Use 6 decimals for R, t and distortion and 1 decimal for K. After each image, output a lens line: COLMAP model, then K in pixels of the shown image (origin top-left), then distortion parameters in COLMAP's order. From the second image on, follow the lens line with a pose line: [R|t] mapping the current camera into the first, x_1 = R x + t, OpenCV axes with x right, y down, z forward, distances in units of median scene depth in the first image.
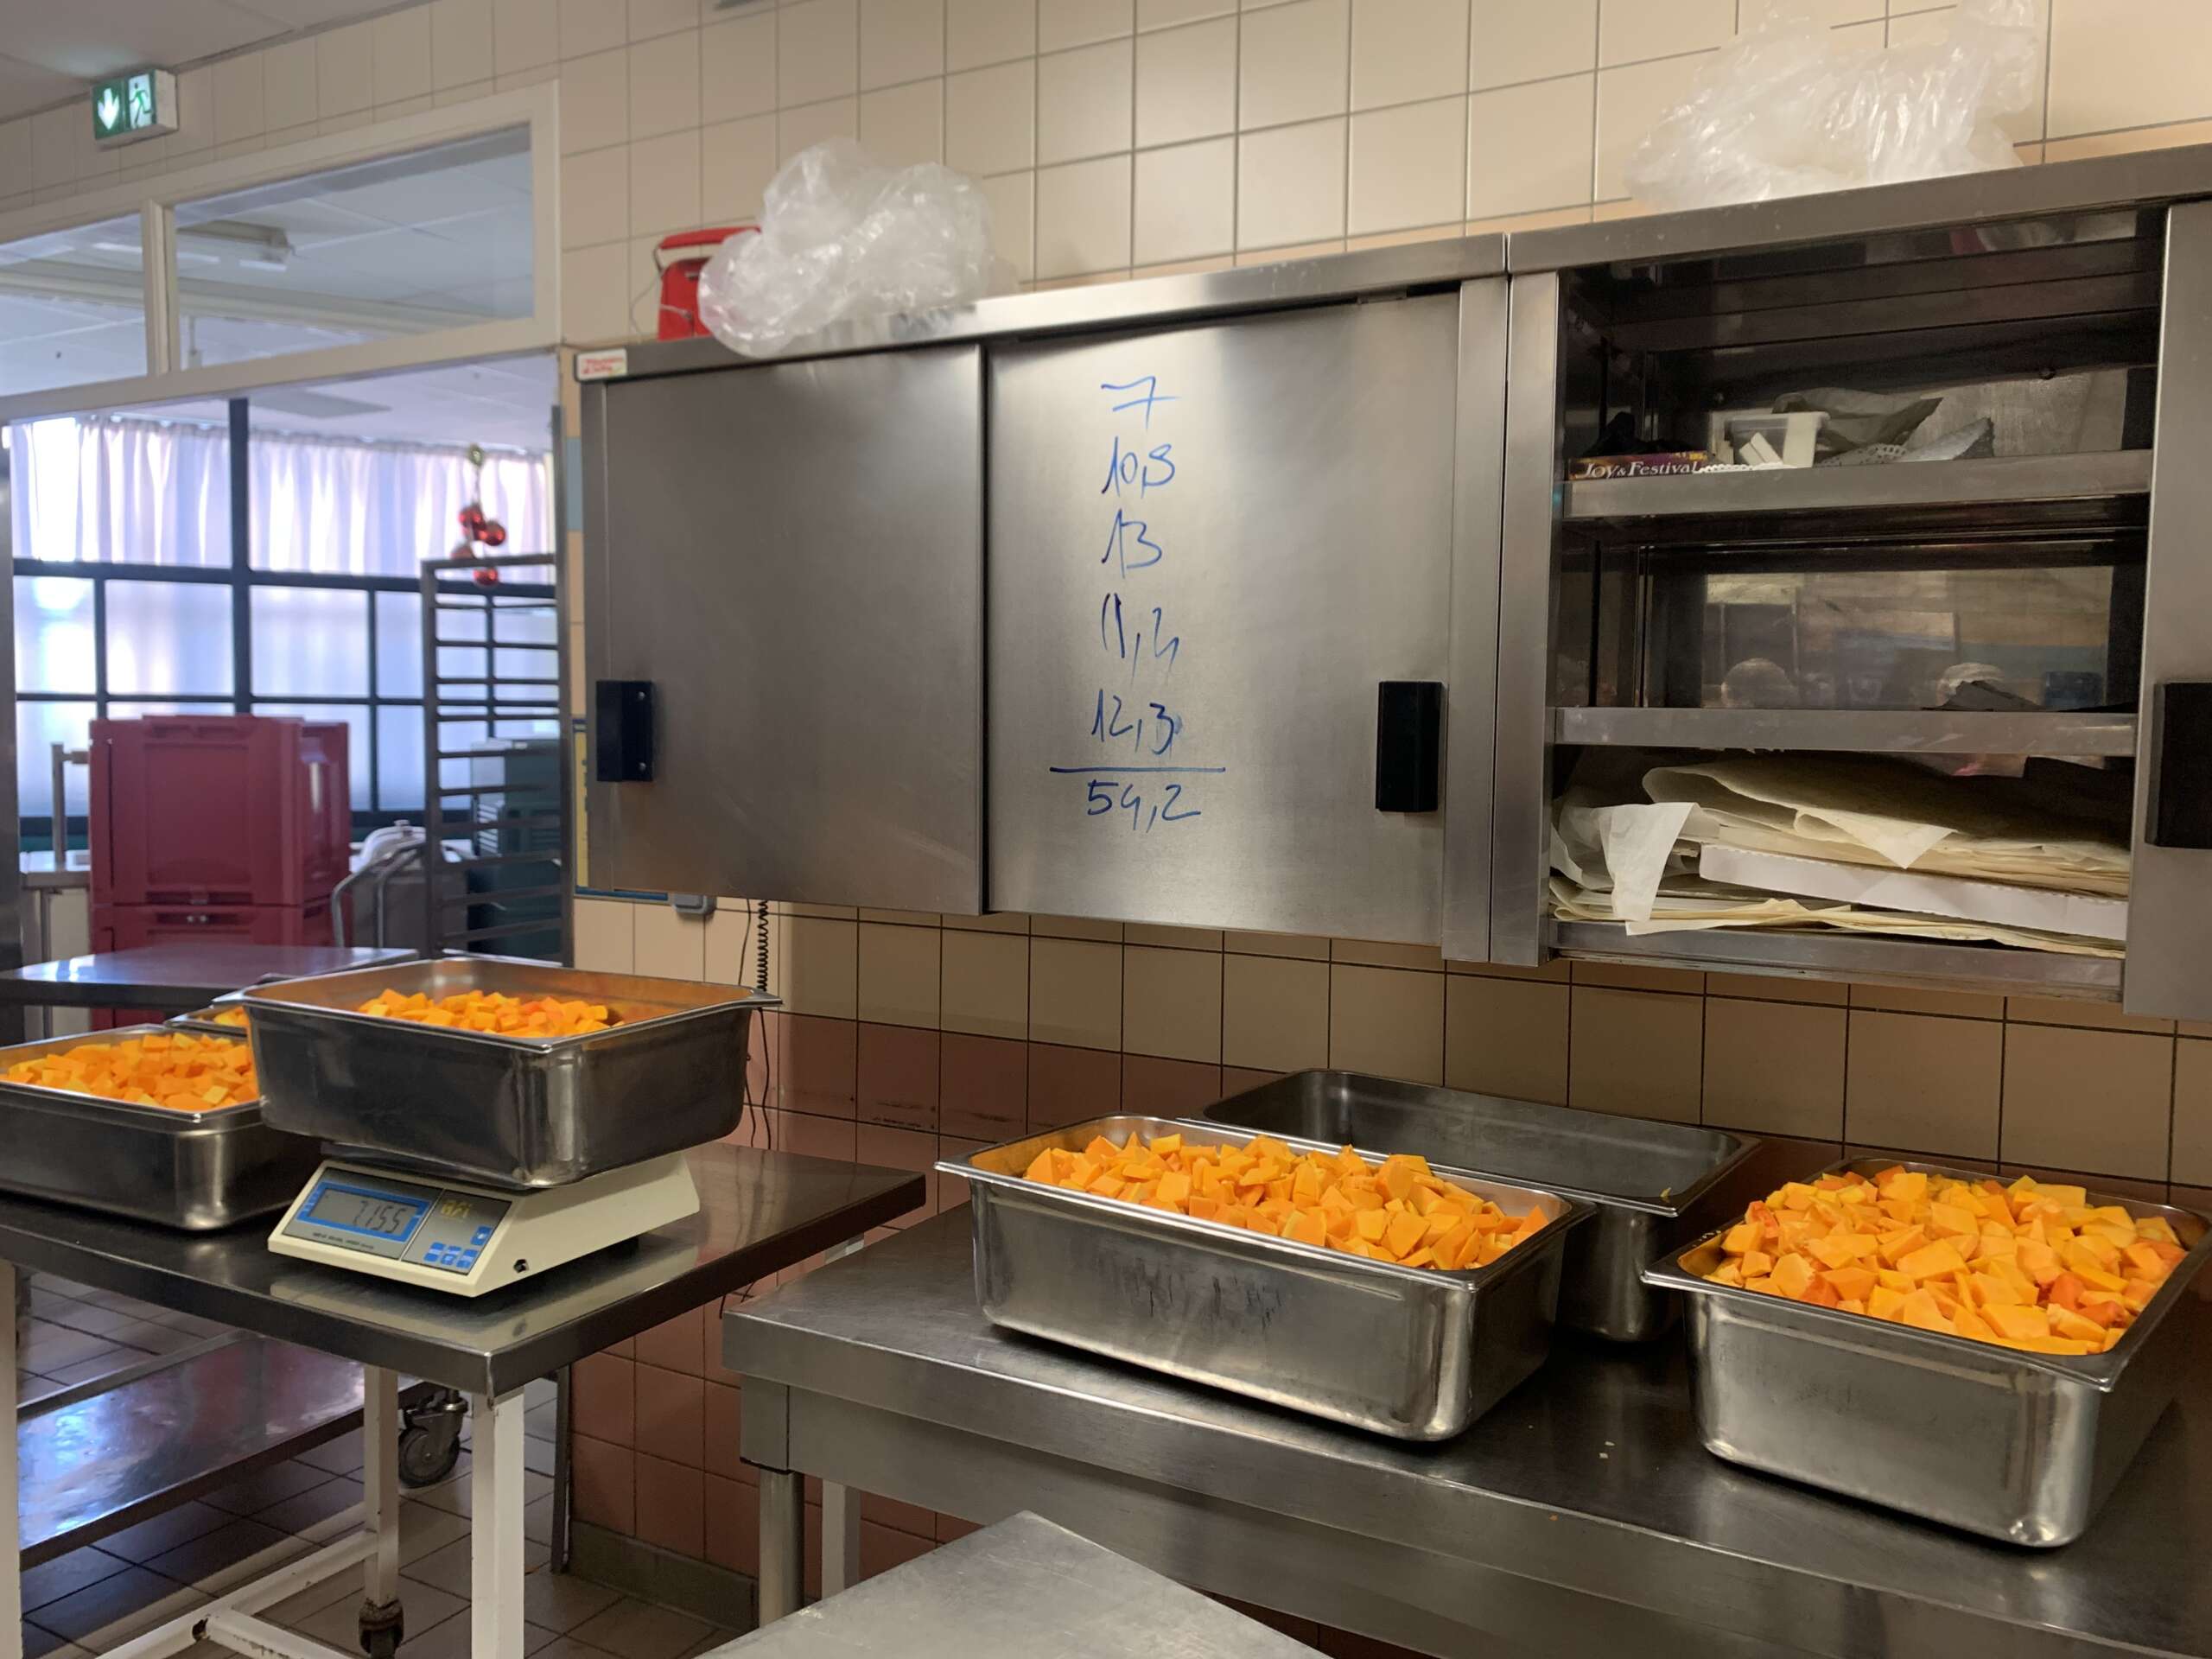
lens RADIAL K [[1697.1, 0, 1106.0], [0, 1697.1, 829.5], [0, 0, 1]] dist [0.004424, -0.004780]
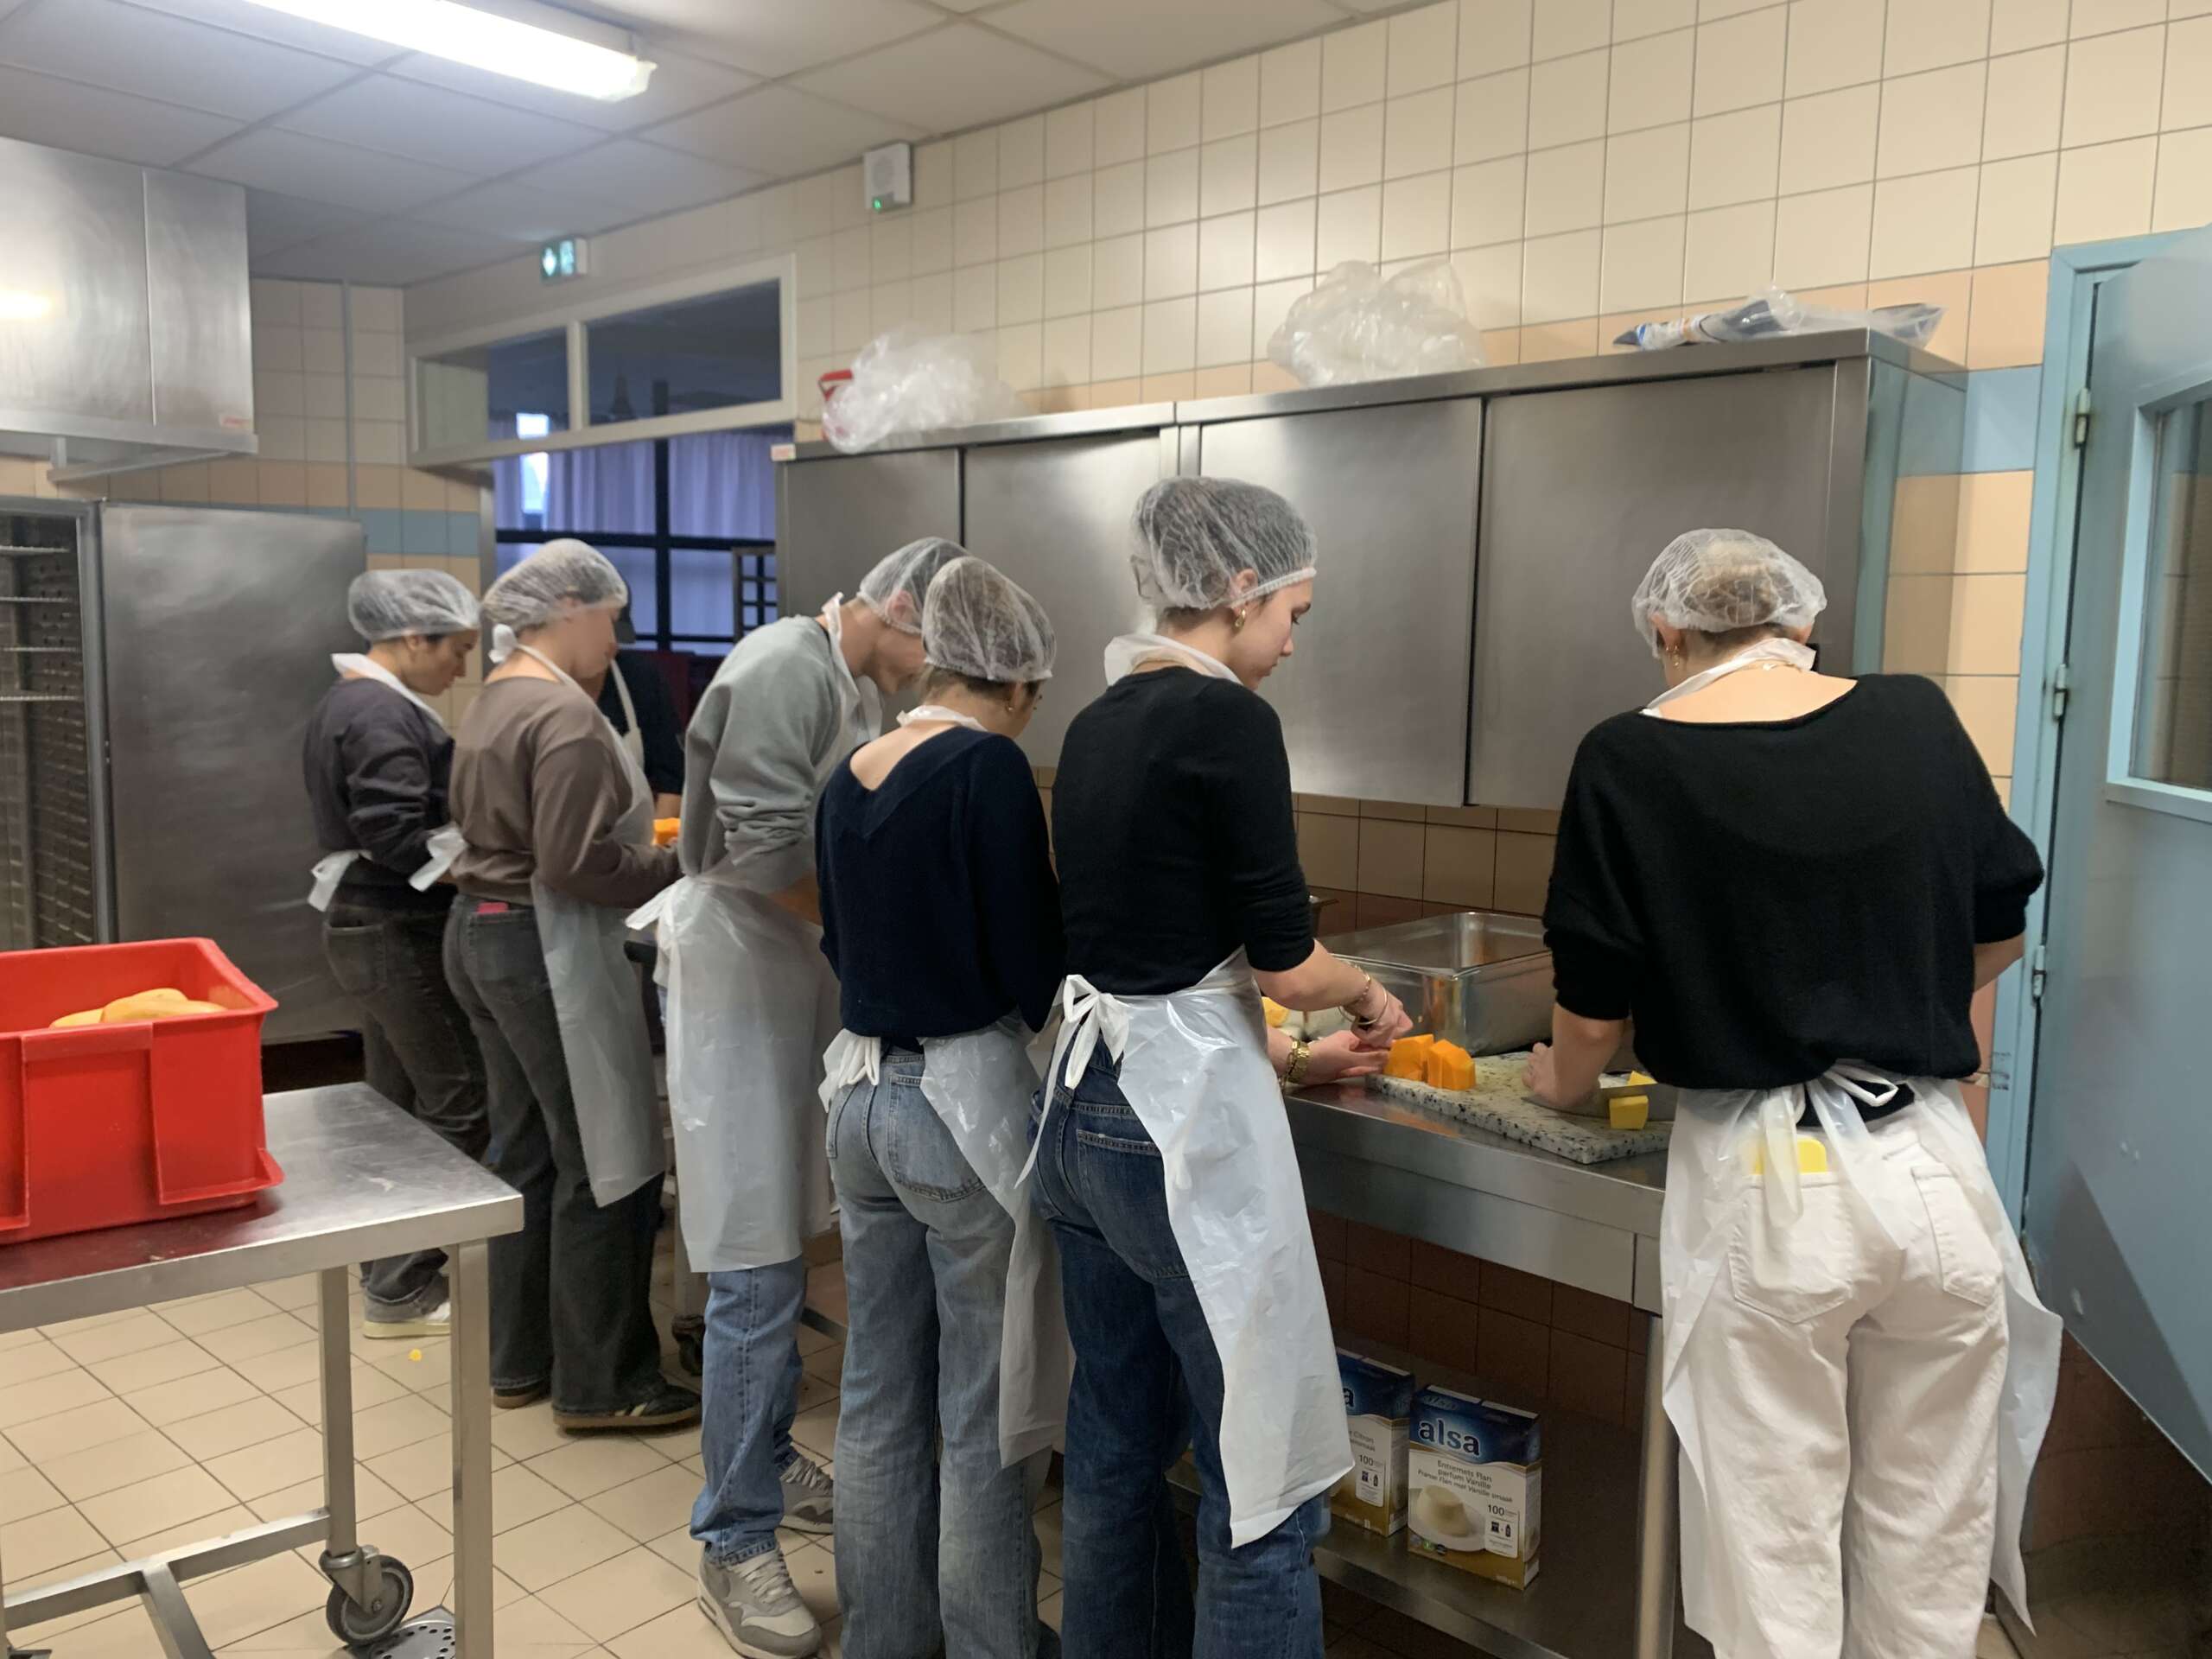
lens RADIAL K [[1697.1, 0, 1106.0], [0, 1697.1, 829.5], [0, 0, 1]] dist [0.004424, -0.004780]
pose [[0.972167, 0.021714, -0.233279, 0.290146], [-0.012444, 0.999076, 0.041137, 0.027507], [0.233957, -0.037089, 0.971539, -0.423006]]
